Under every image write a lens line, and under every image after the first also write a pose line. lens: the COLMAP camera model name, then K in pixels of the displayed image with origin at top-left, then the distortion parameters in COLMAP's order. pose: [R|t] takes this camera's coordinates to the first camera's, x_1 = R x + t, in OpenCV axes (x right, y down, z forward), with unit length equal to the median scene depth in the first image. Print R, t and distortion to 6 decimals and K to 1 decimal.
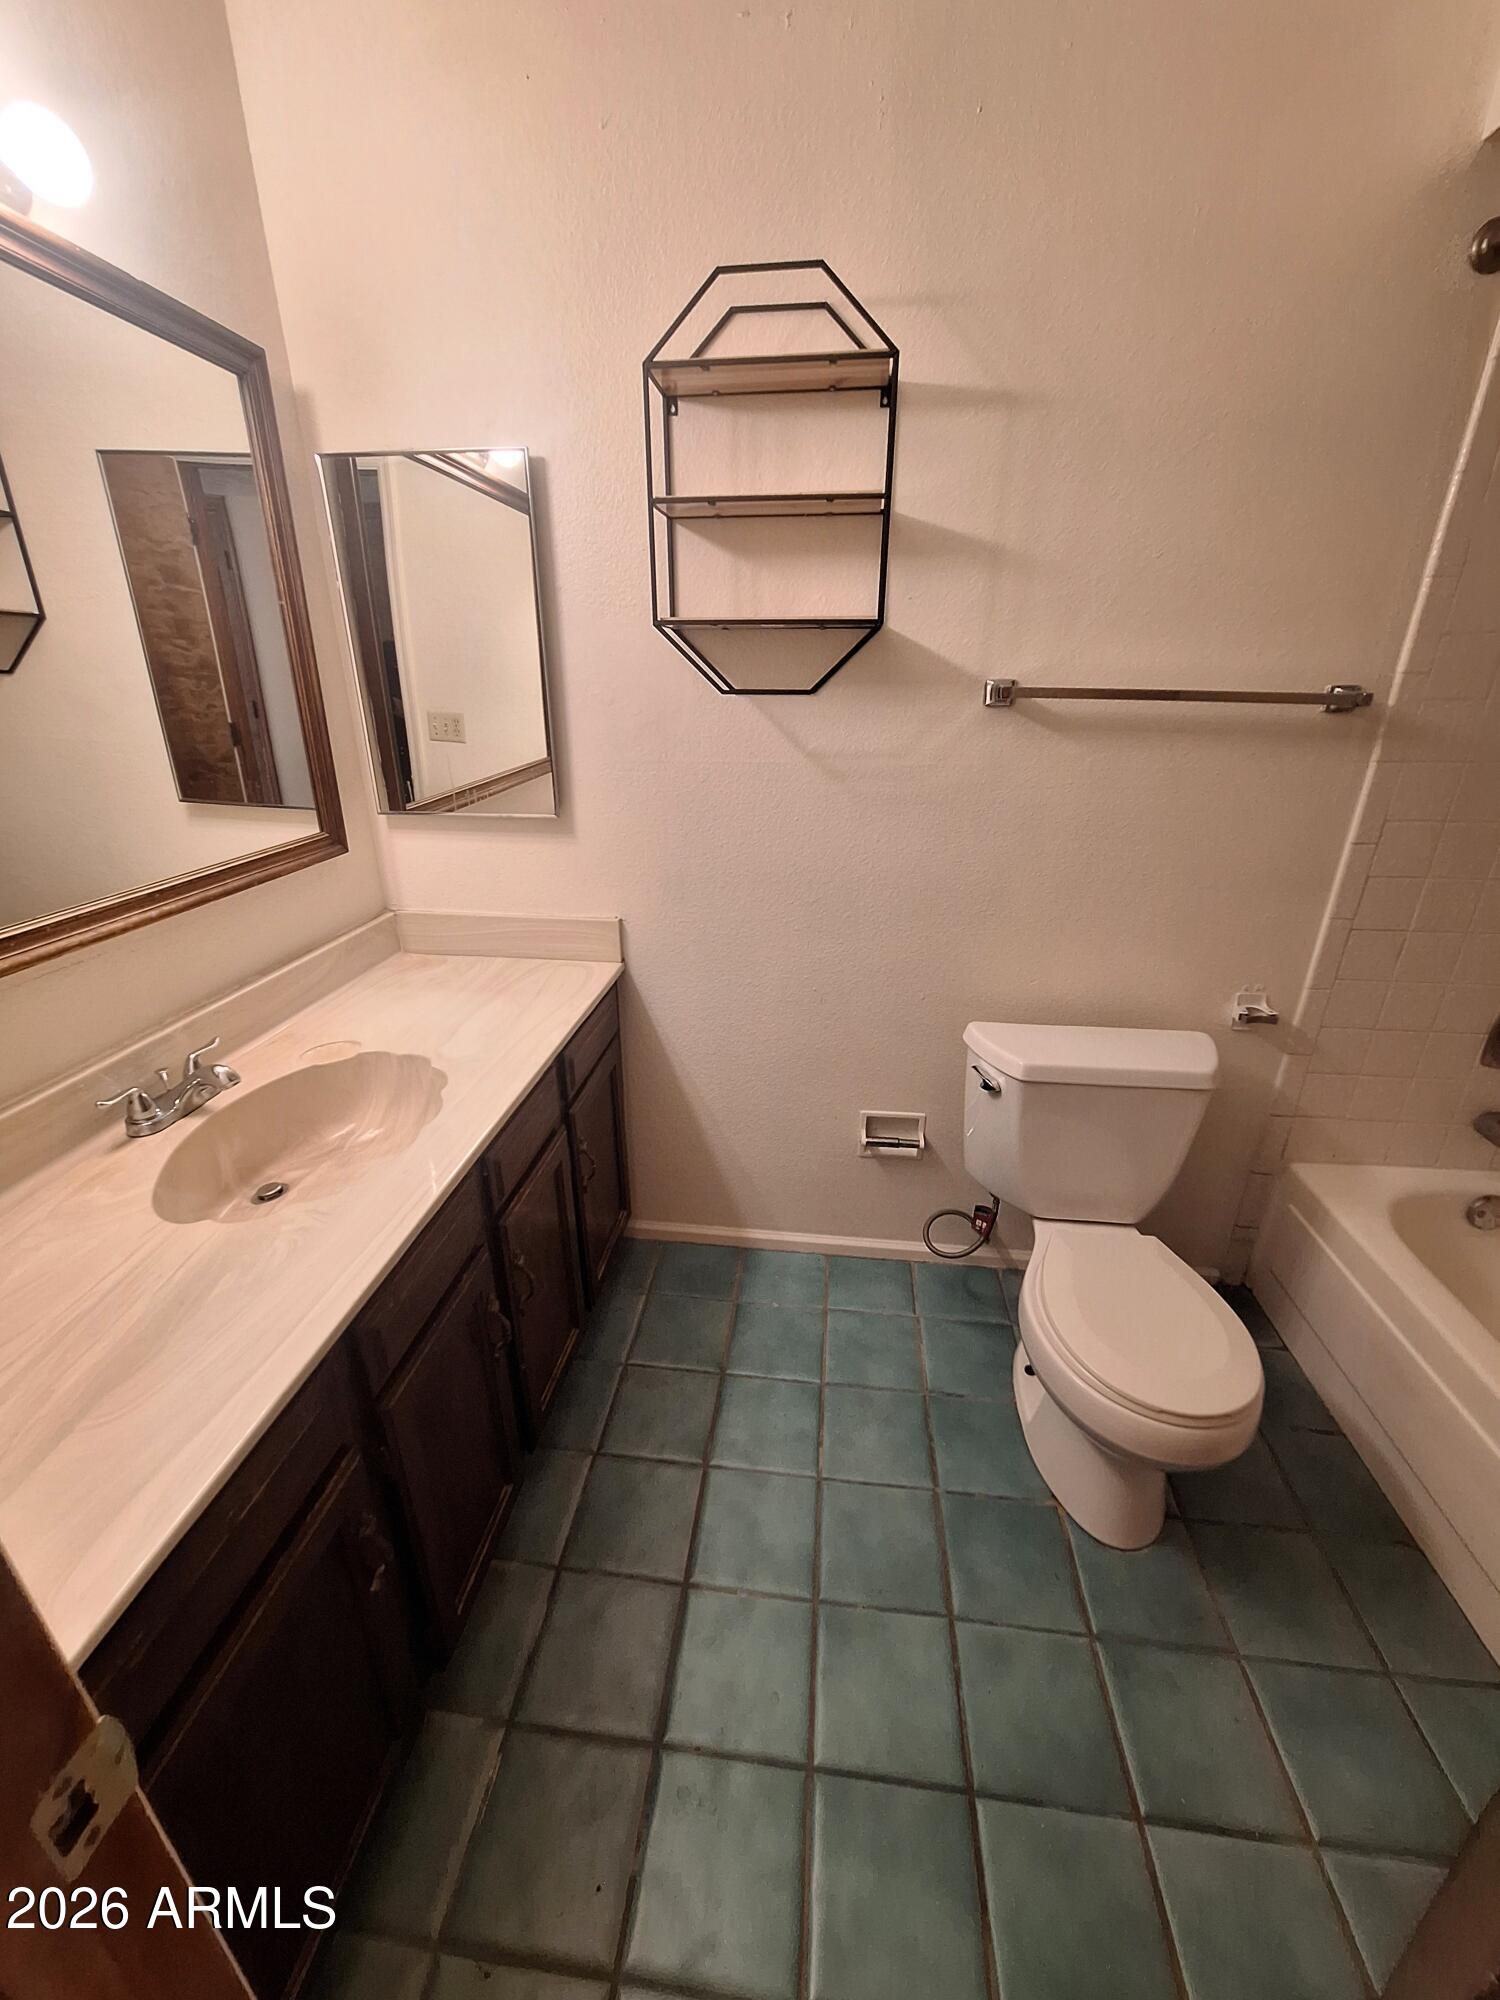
lens RADIAL K [[788.6, 0, 740.9], [0, 788.6, 996.7], [0, 0, 1]] dist [-0.007973, 0.003009]
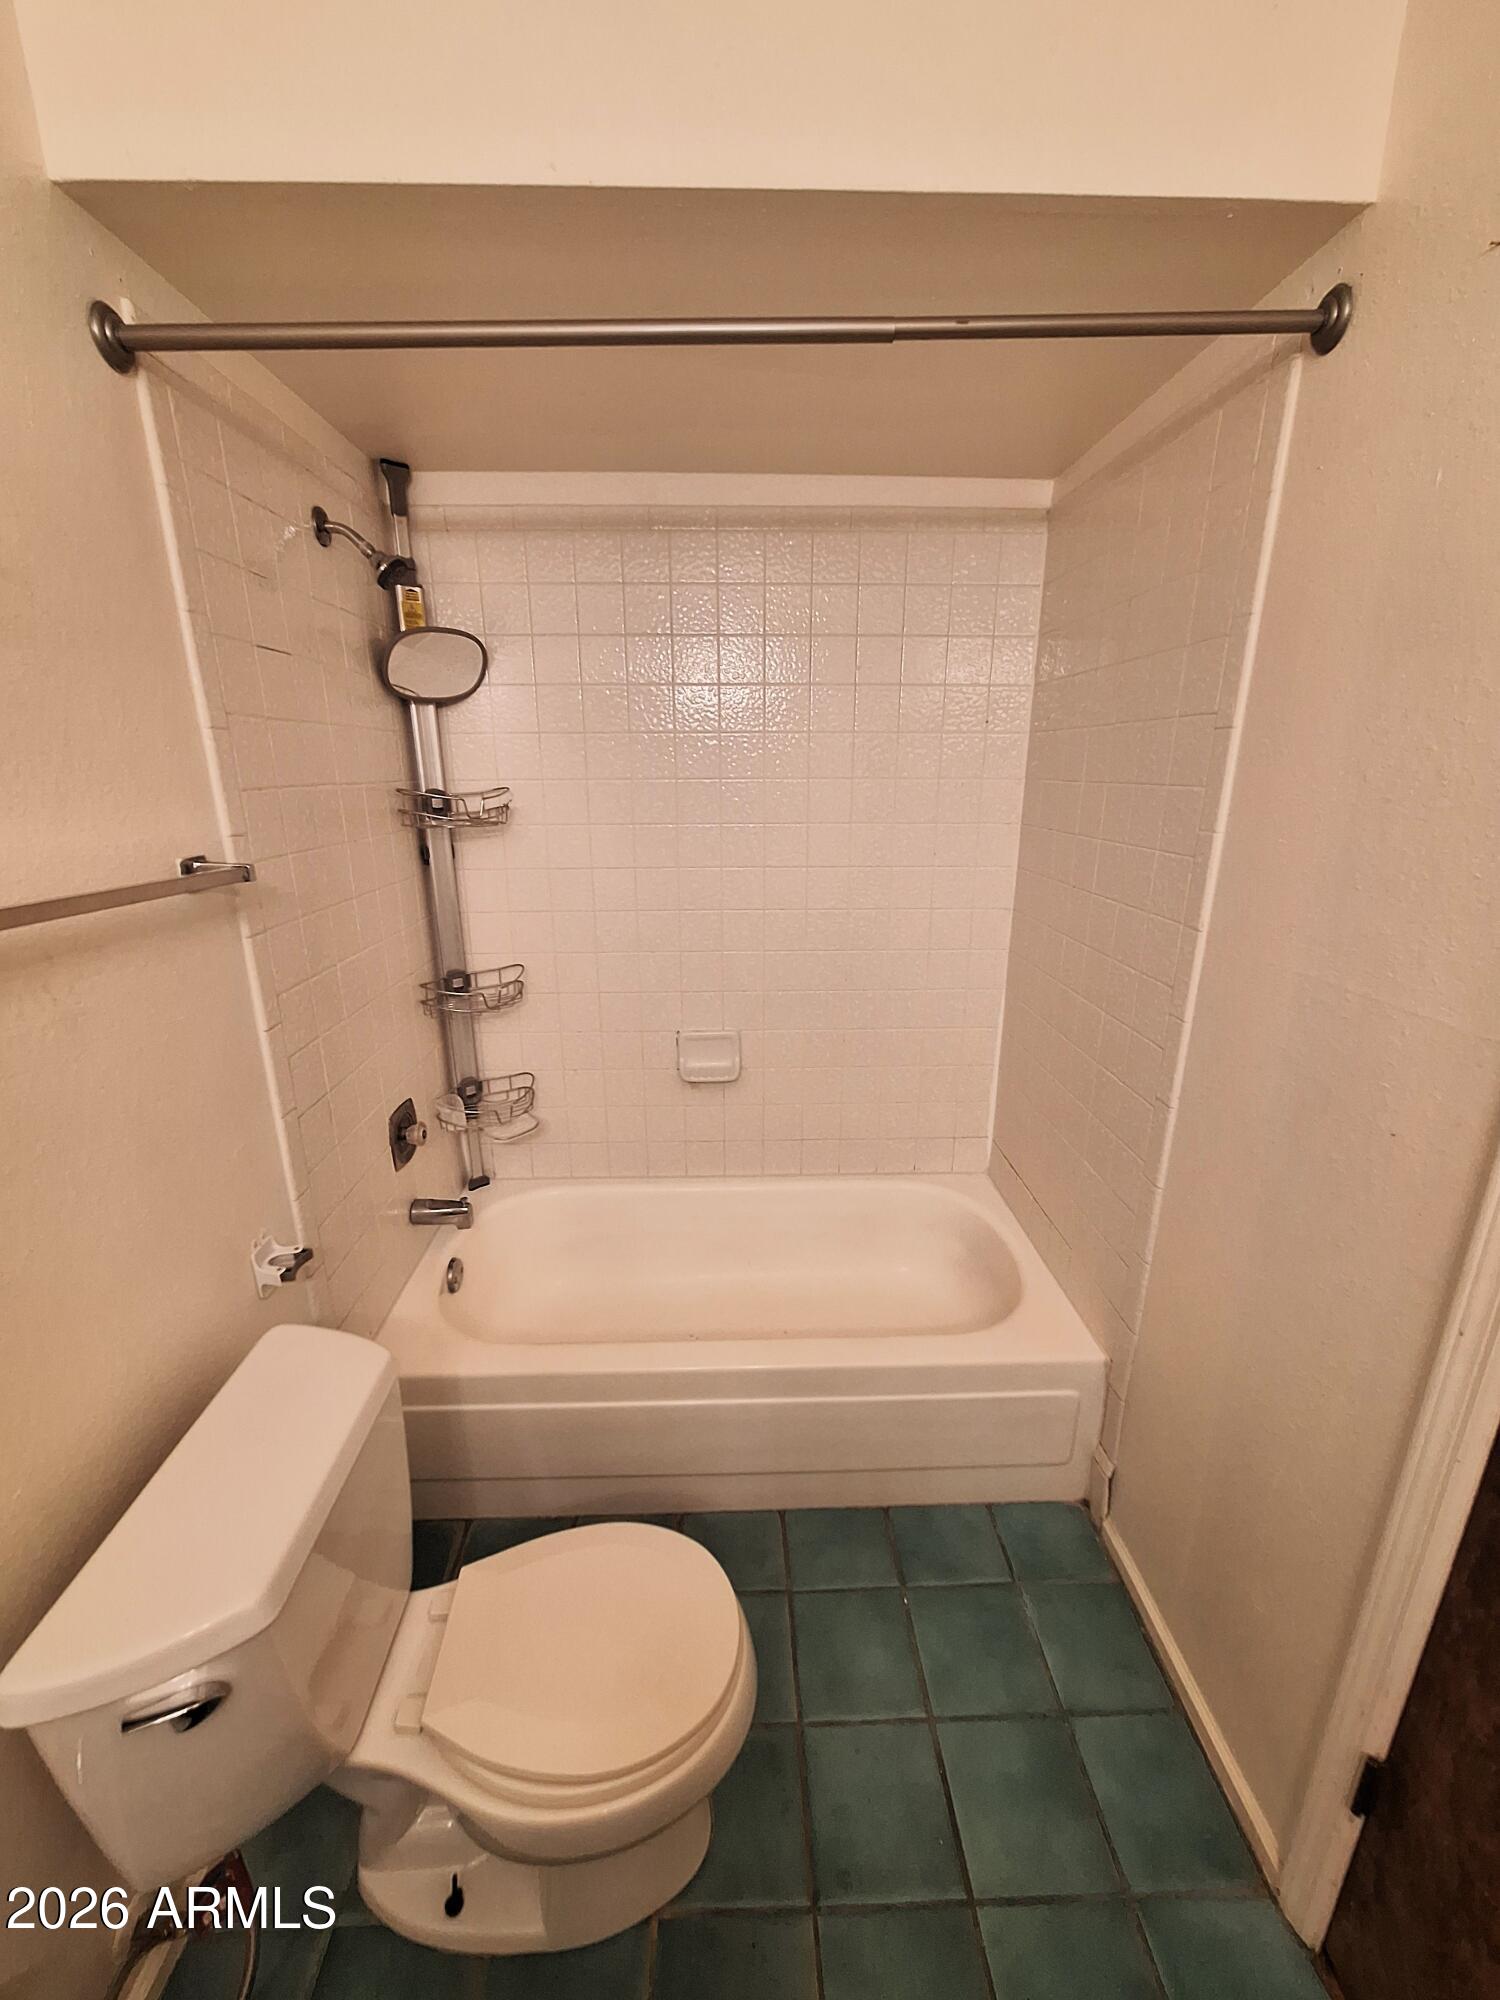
lens RADIAL K [[788.6, 0, 742.1], [0, 788.6, 999.8], [0, 0, 1]] dist [-0.007973, 0.003009]
pose [[-0.147858, -0.278848, 0.948885, -0.068593], [0.375480, 0.871770, 0.314694, -0.296732], [-0.914961, 0.402817, -0.024197, 0.552378]]
